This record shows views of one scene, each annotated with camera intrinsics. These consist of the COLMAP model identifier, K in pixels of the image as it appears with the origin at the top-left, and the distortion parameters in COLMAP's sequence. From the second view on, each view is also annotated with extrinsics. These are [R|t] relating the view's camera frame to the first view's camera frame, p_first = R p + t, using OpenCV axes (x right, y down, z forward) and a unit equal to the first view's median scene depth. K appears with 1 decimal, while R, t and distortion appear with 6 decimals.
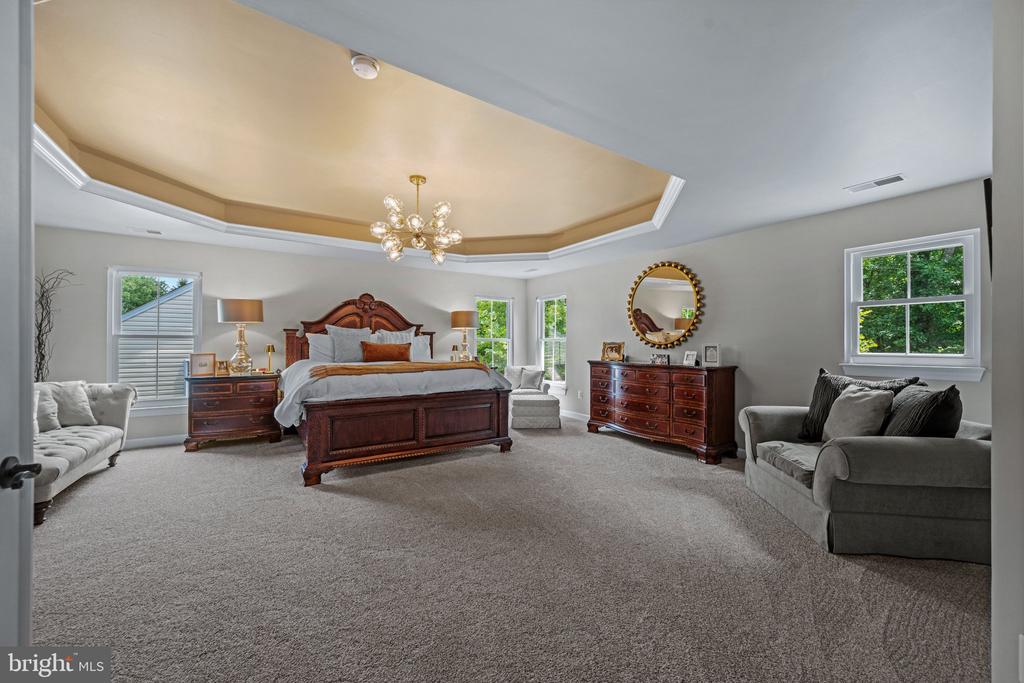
lens RADIAL K [[409.0, 0, 519.7], [0, 409.0, 343.1], [0, 0, 1]] dist [-0.001481, -0.000152]
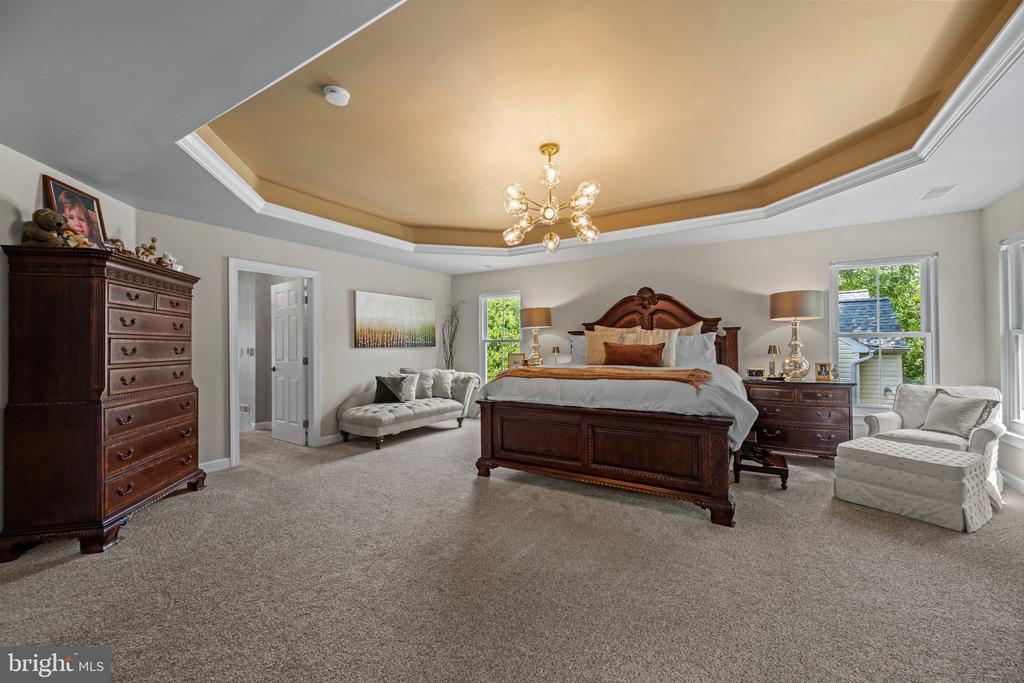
lens RADIAL K [[409.0, 0, 515.1], [0, 409.0, 343.7], [0, 0, 1]] dist [-0.001481, -0.000152]
pose [[0.390964, -0.011244, -0.920337, 0.374090], [0.010403, 0.999915, -0.007797, 0.004328], [0.920347, -0.006526, 0.391048, 0.464333]]
